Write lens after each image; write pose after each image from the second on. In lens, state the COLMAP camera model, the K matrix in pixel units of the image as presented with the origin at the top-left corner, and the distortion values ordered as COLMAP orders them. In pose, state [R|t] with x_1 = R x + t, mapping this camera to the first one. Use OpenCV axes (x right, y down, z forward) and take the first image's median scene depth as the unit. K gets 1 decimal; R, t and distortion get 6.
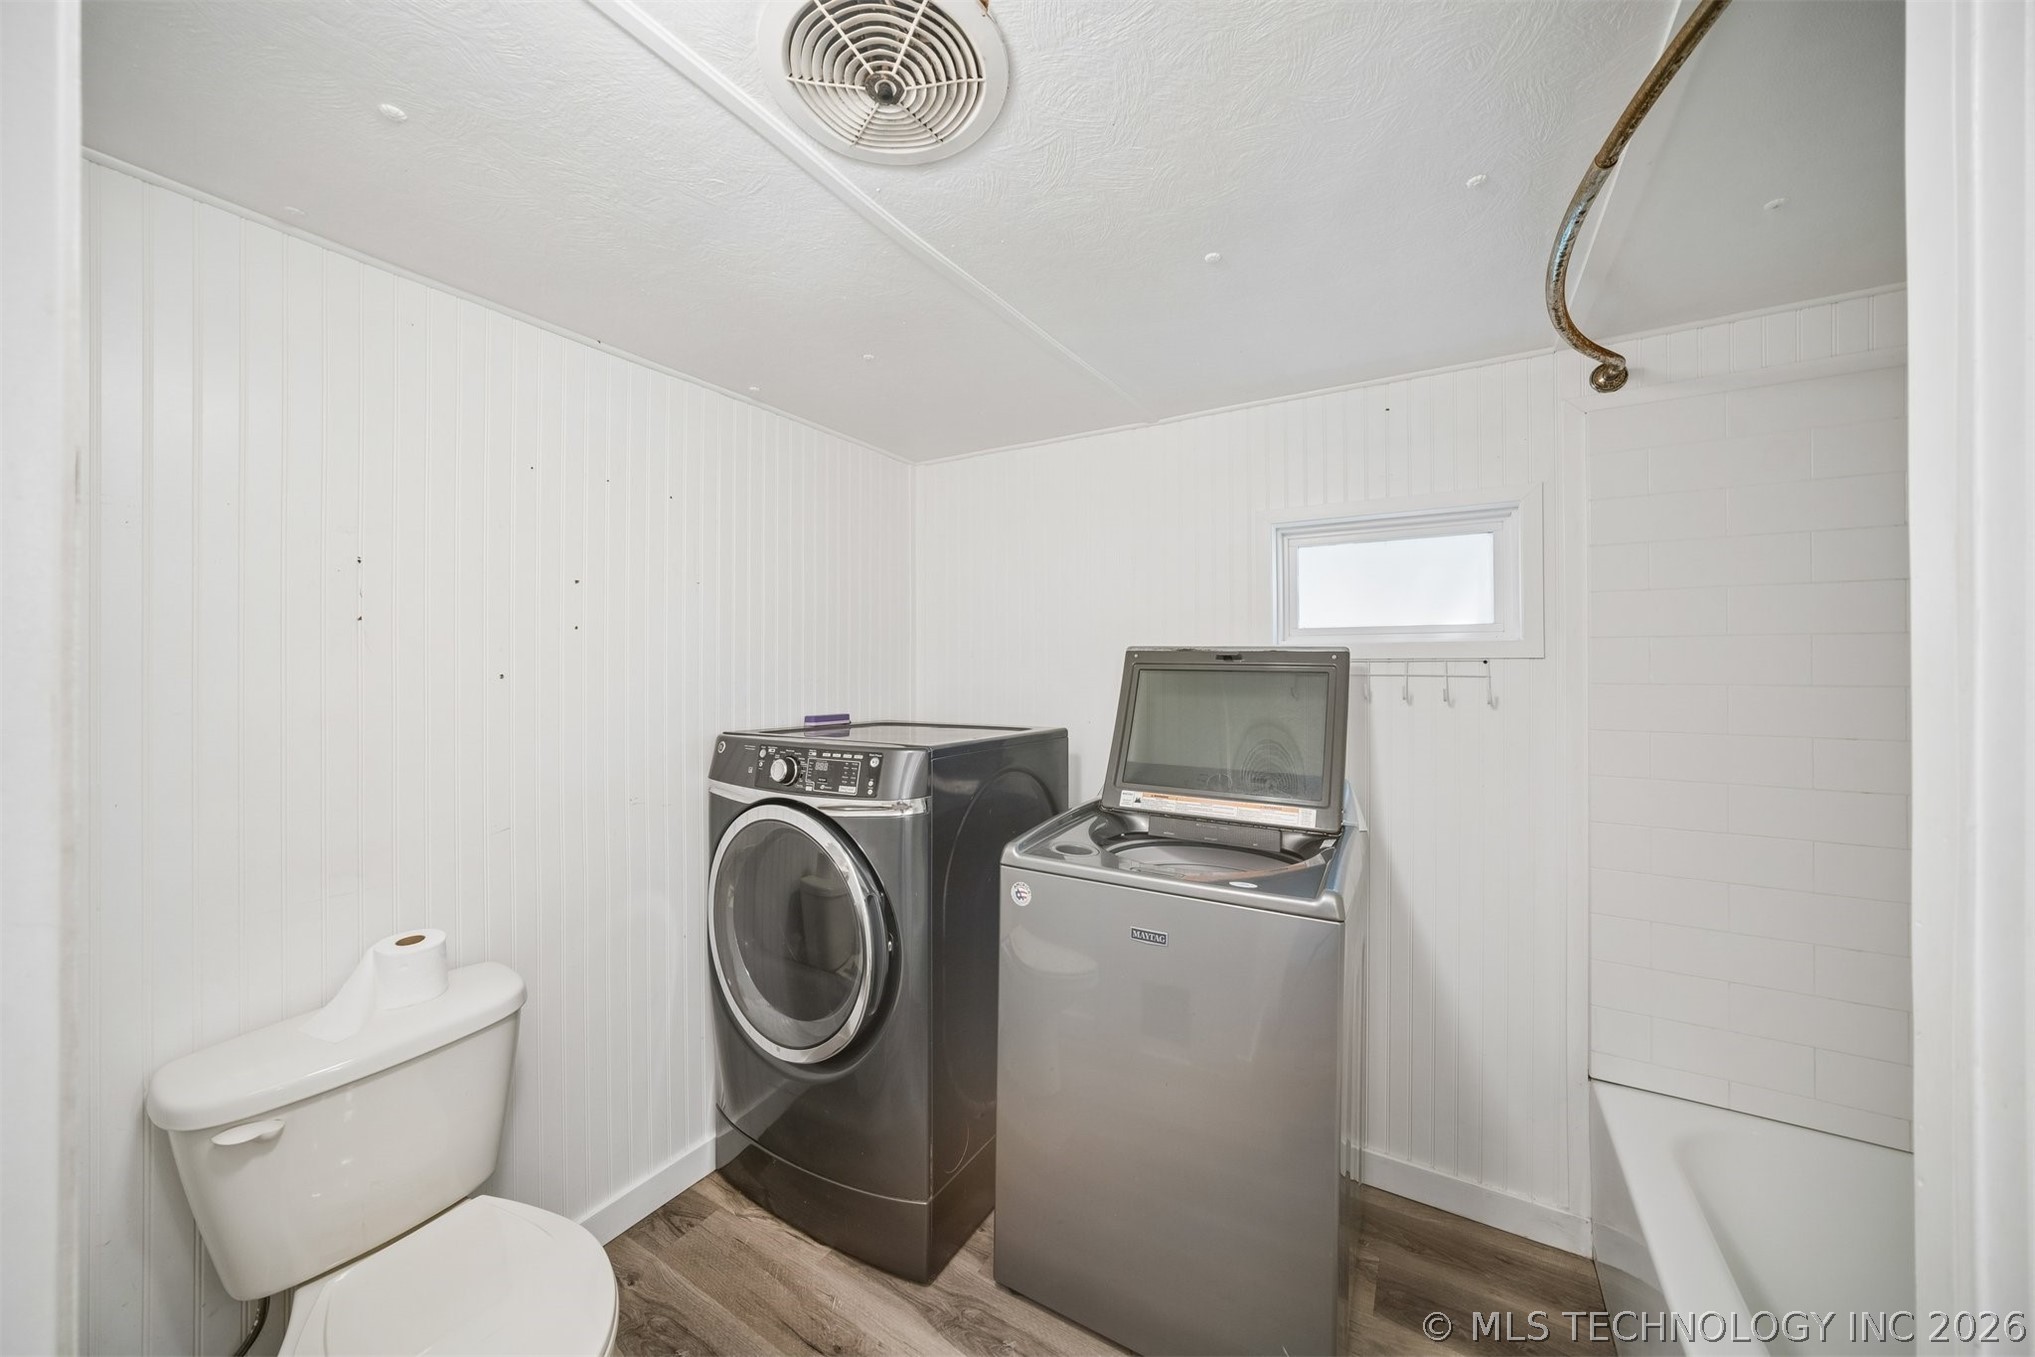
lens RADIAL K [[712.9, 0, 1022.1], [0, 712.9, 660.0], [0, 0, 1]] dist [-0.013833, 0.001139]
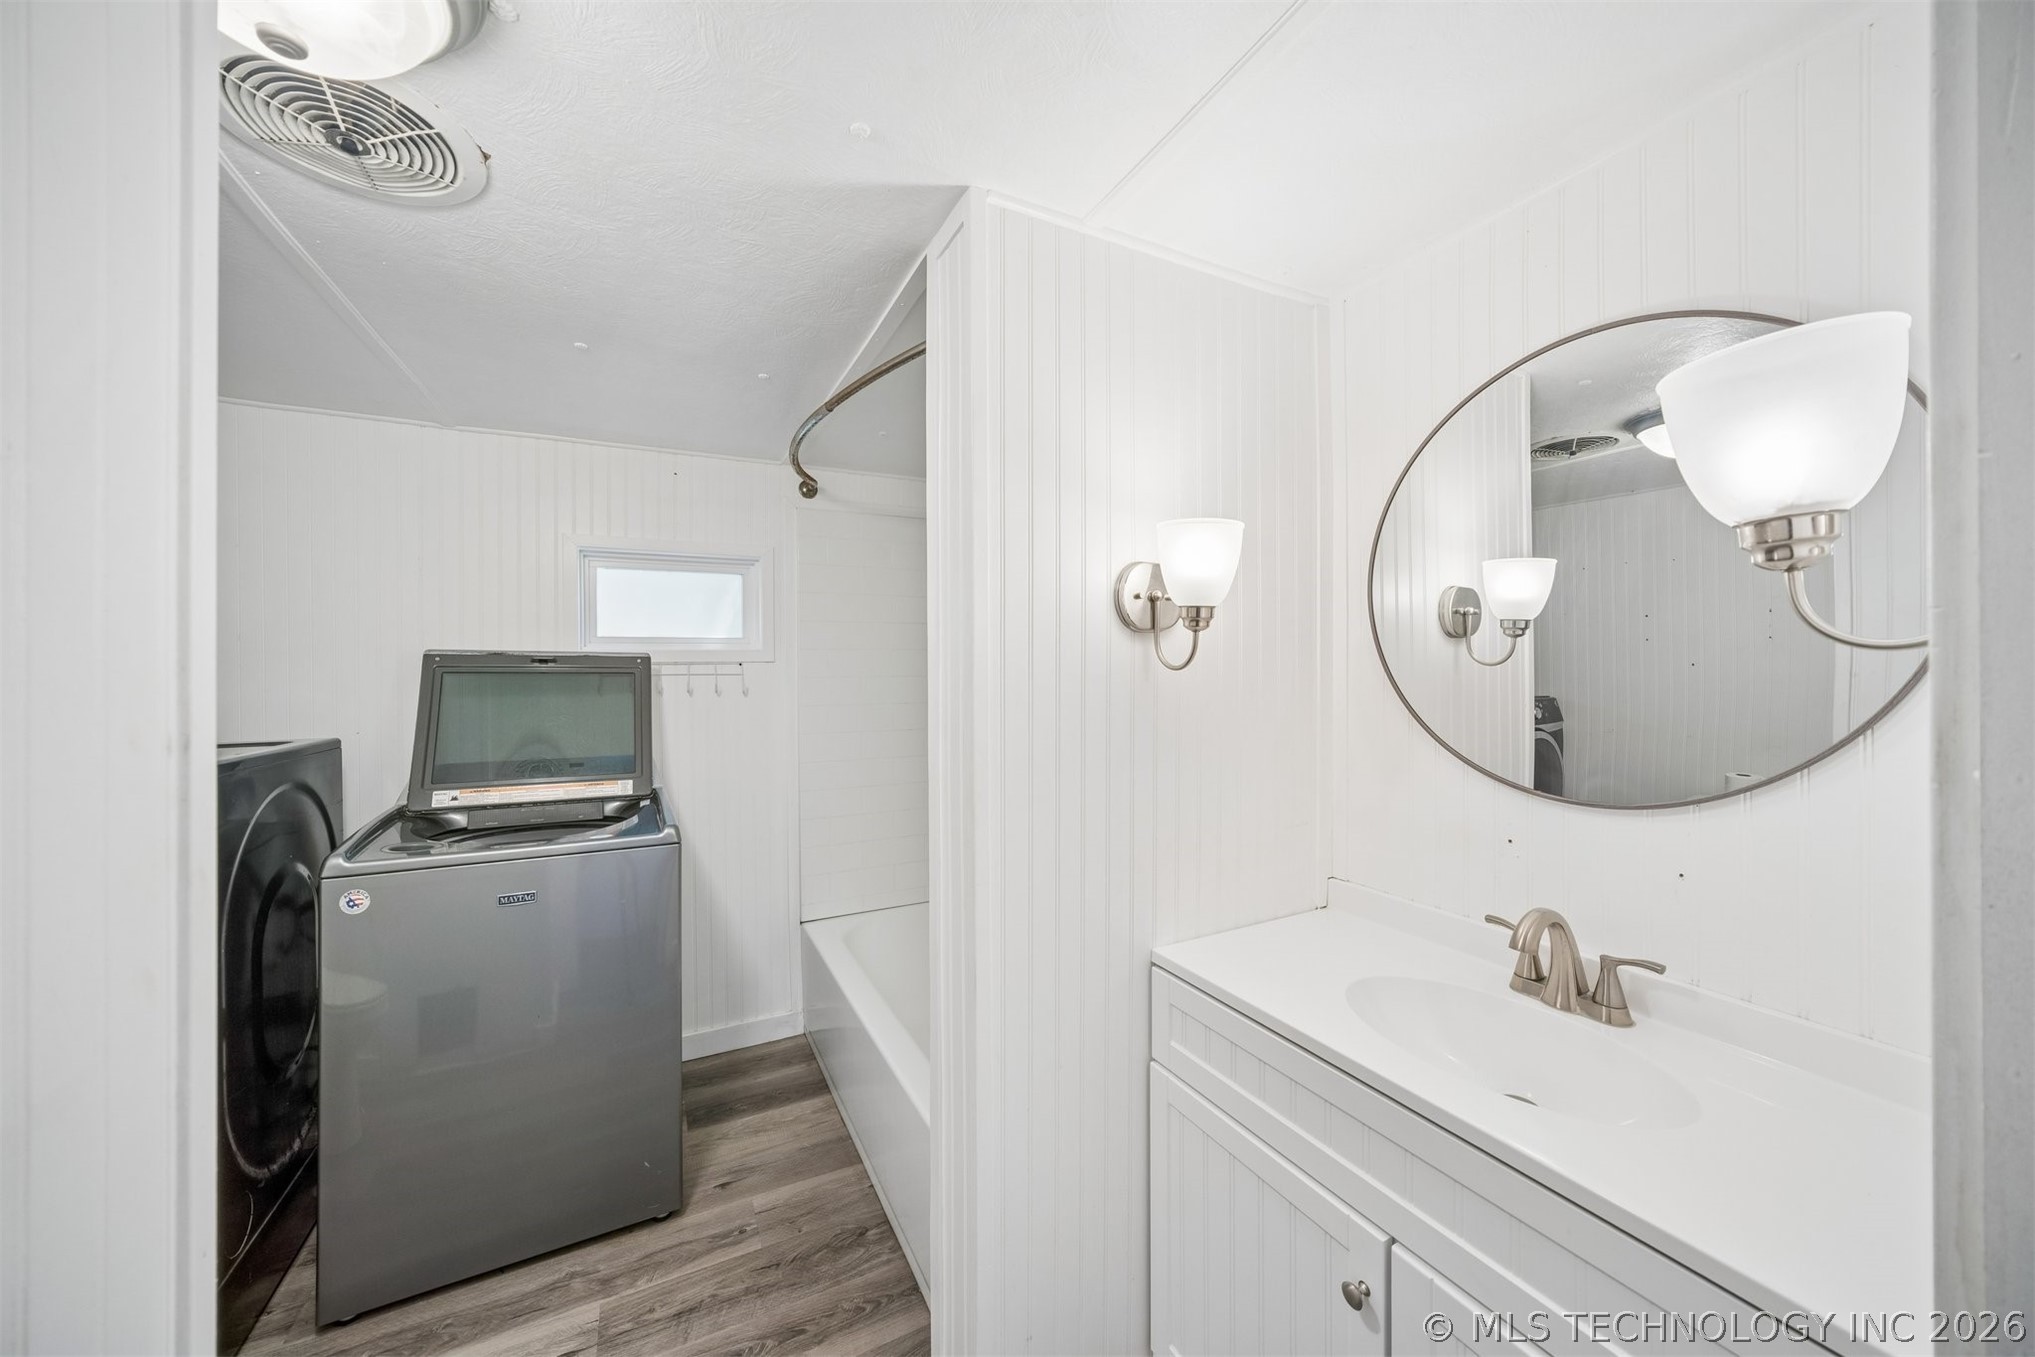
lens RADIAL K [[712.9, 0, 1017.2], [0, 712.9, 668.9], [0, 0, 1]] dist [-0.013833, 0.001139]
pose [[0.508981, -0.006389, 0.860754, -0.308447], [0.000866, 0.999976, 0.006910, 0.002174], [-0.860777, -0.002772, 0.508974, -0.230057]]
